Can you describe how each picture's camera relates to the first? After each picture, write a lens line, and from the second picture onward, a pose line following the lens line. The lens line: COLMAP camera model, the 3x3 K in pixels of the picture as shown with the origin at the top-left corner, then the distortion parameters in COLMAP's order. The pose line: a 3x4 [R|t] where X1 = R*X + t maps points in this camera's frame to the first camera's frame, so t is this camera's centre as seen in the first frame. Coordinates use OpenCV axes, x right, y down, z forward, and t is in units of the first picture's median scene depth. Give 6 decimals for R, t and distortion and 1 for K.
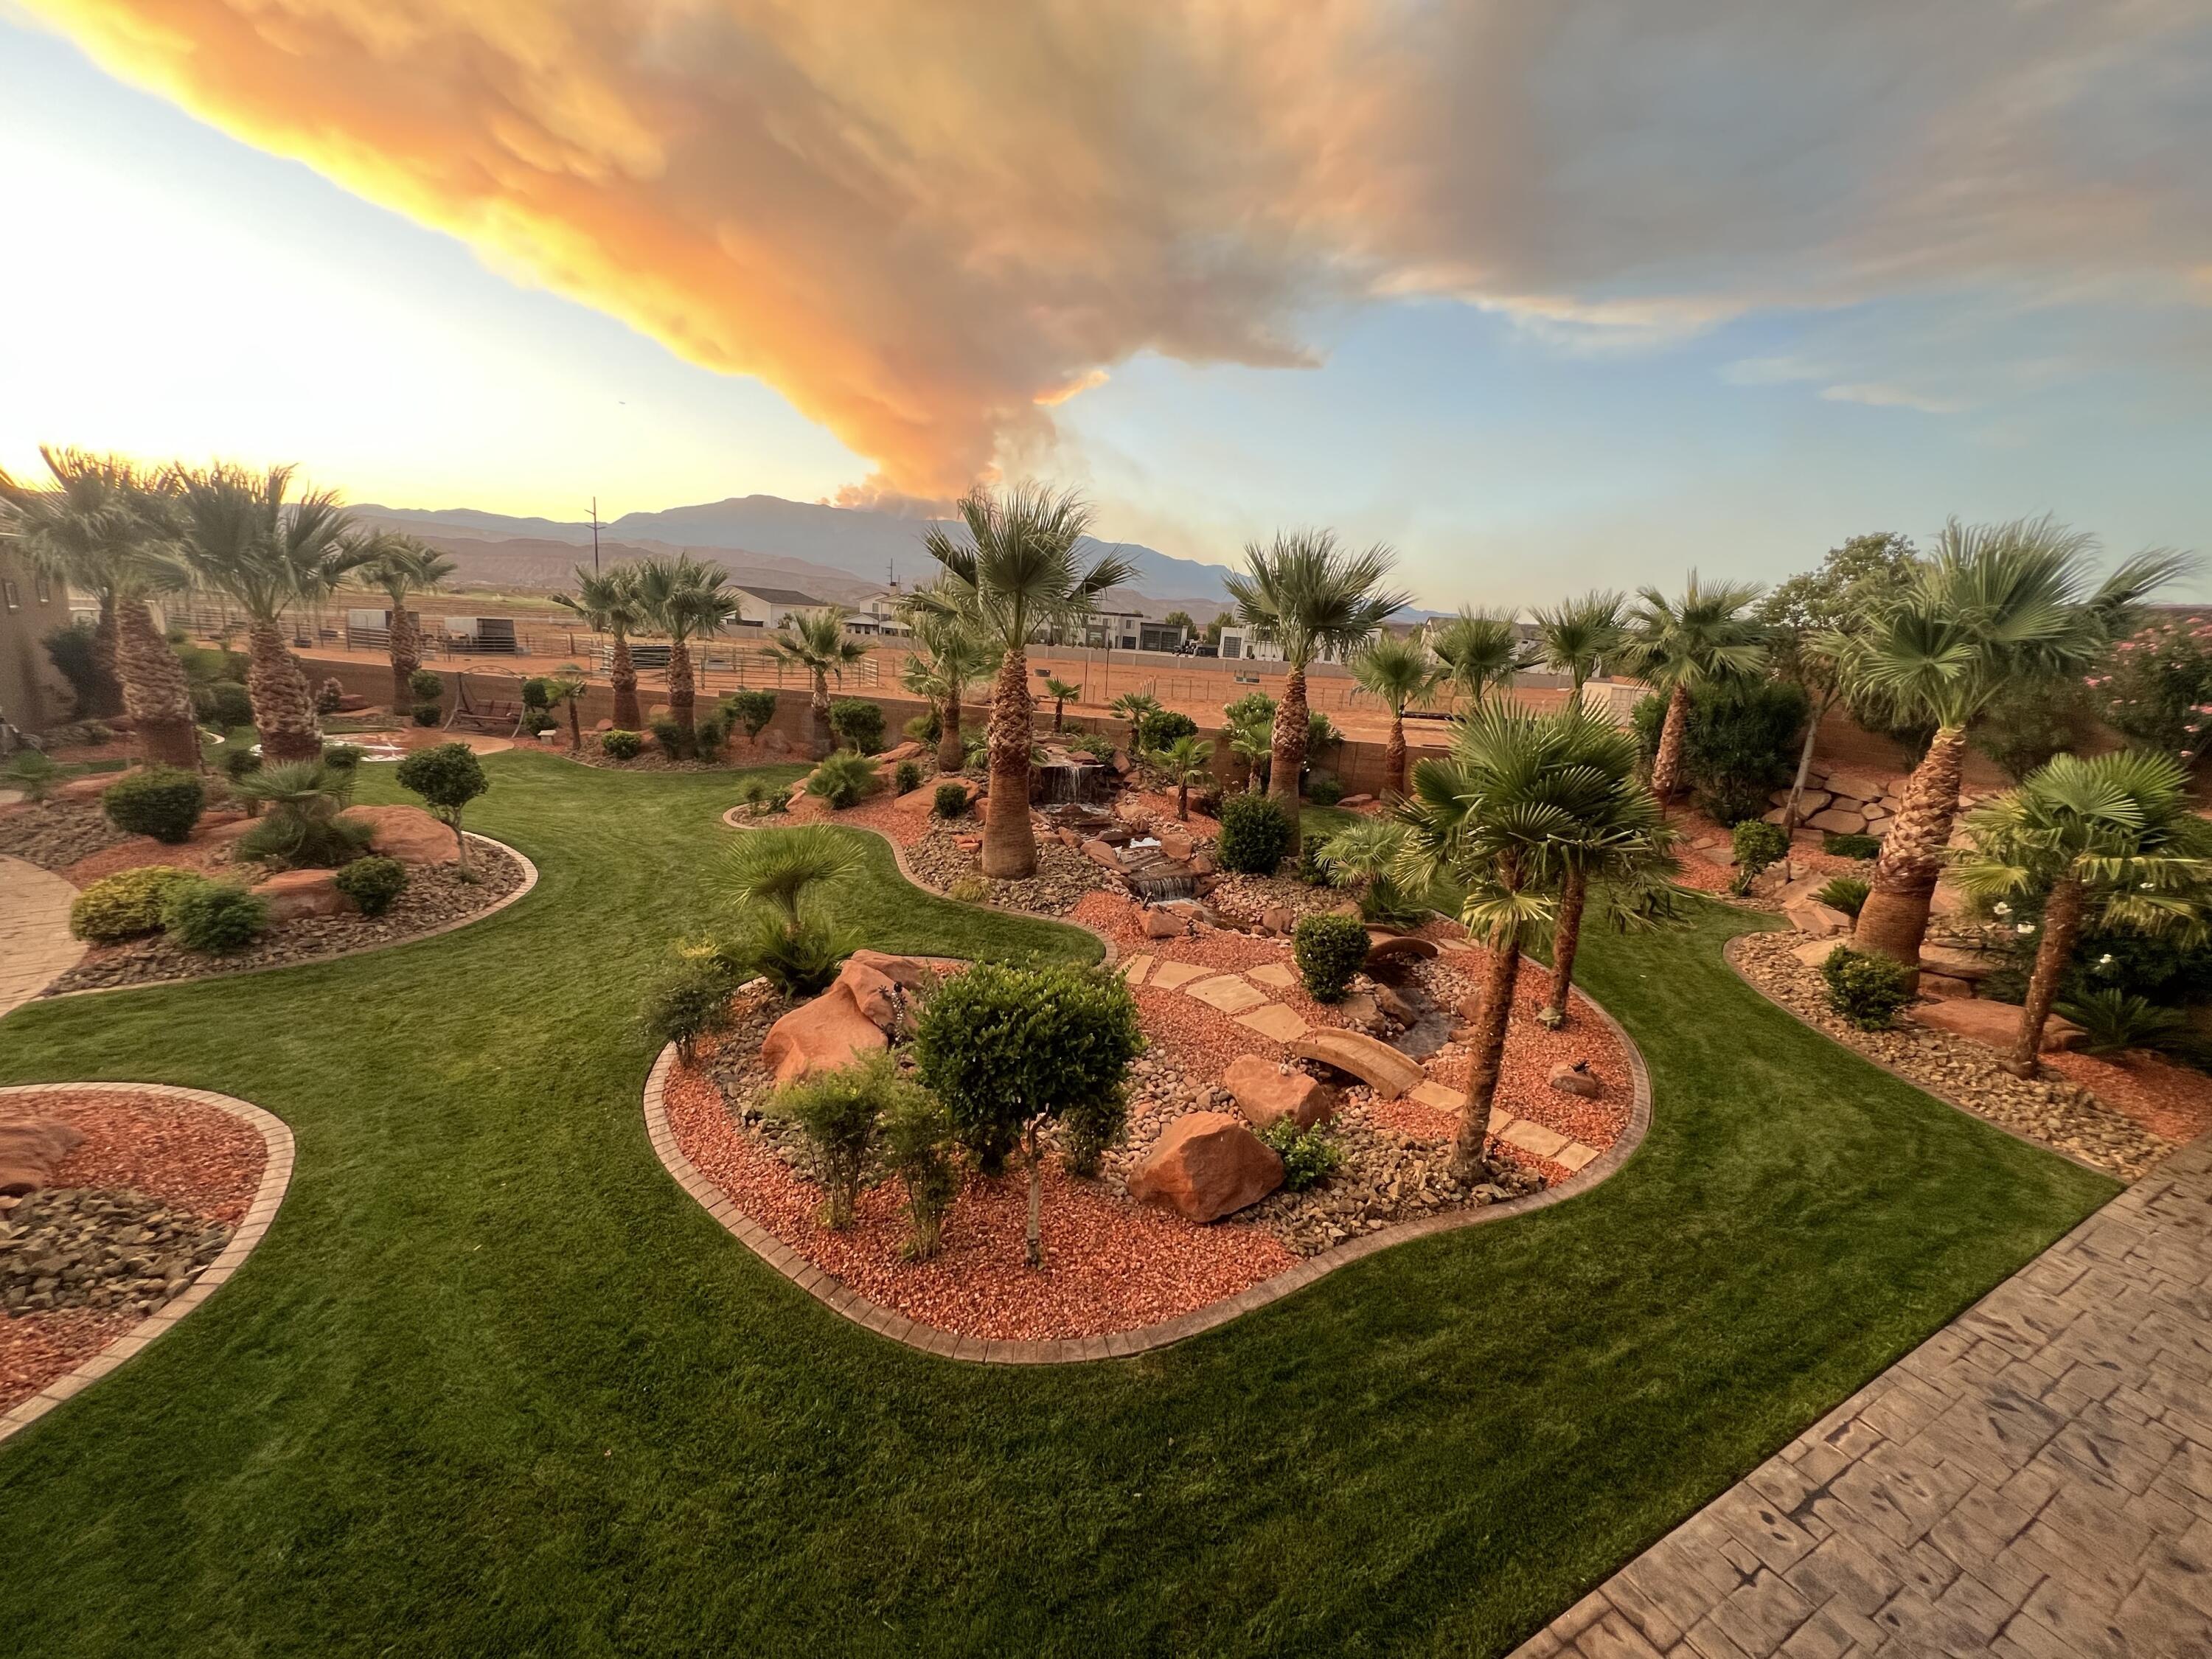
lens RADIAL K [[886.6, 0, 1108.4], [0, 886.6, 829.8], [0, 0, 1]] dist [-0.001428, 0.000135]
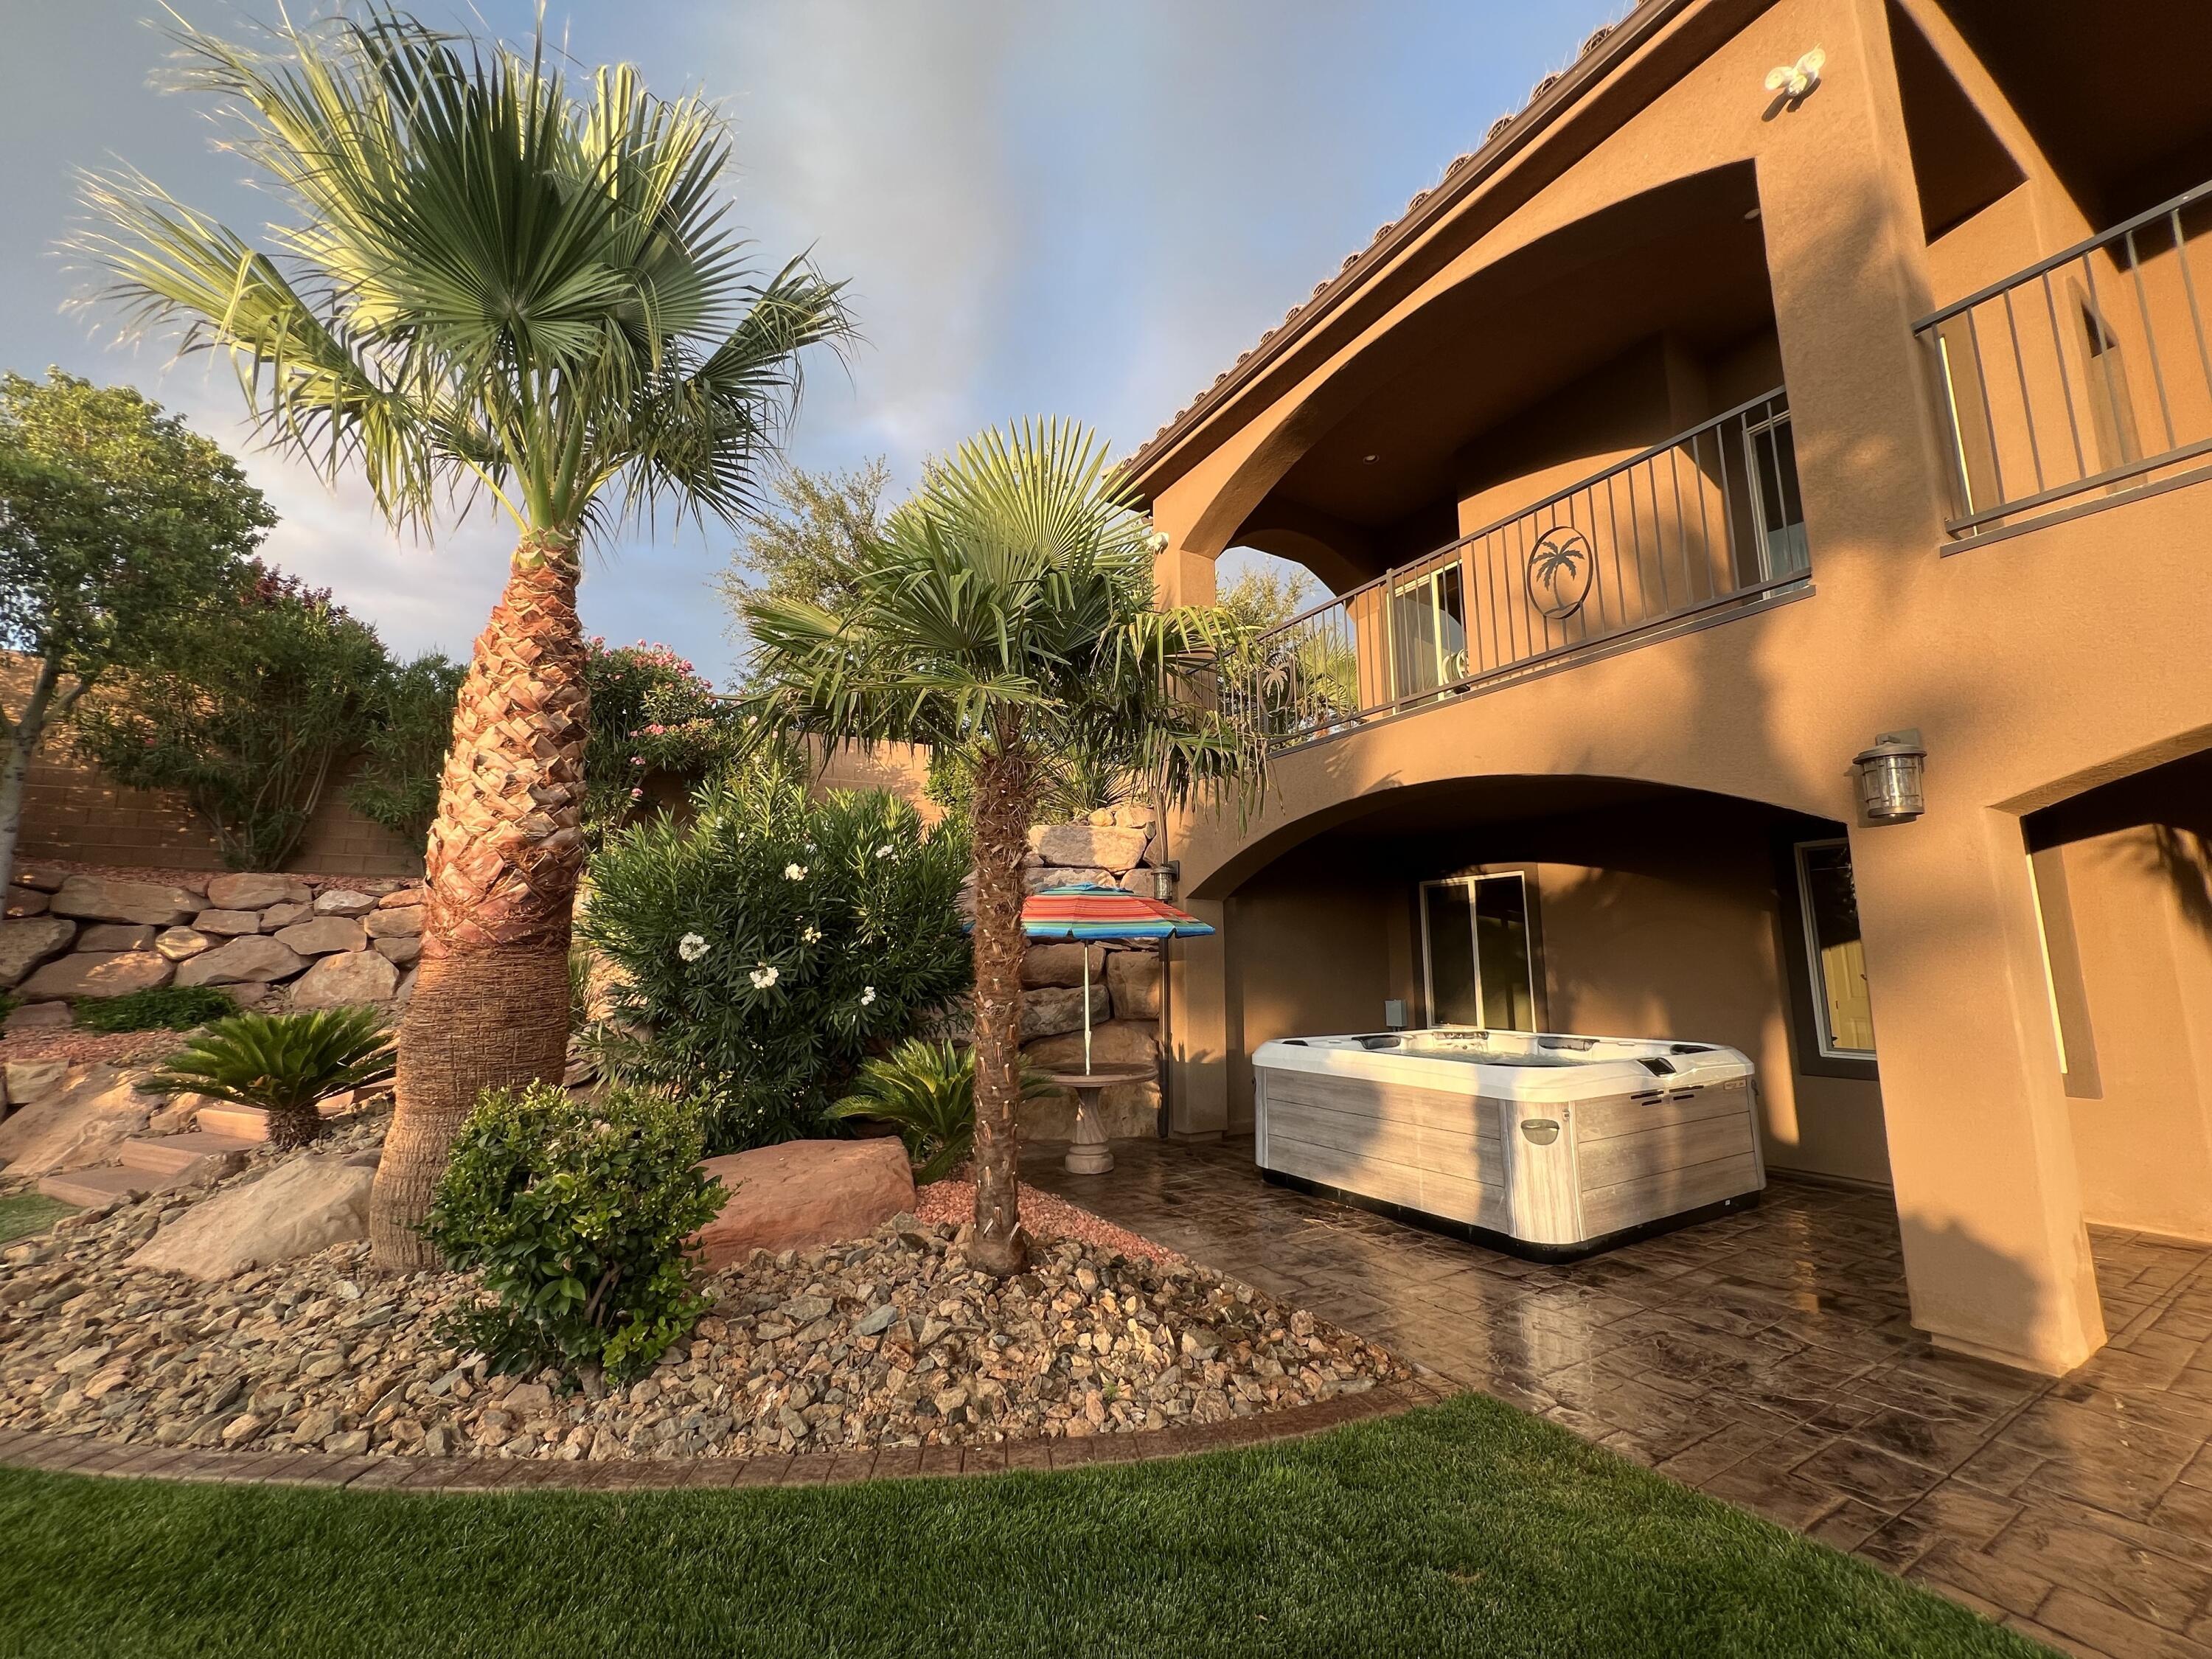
lens RADIAL K [[886.6, 0, 1109.4], [0, 886.6, 825.7], [0, 0, 1]] dist [-0.001428, 0.000135]
pose [[-0.042351, 0.082671, 0.995677, 0.515014], [0.228105, 0.971050, -0.070923, 0.105015], [-0.972715, 0.224115, -0.059982, 0.768120]]
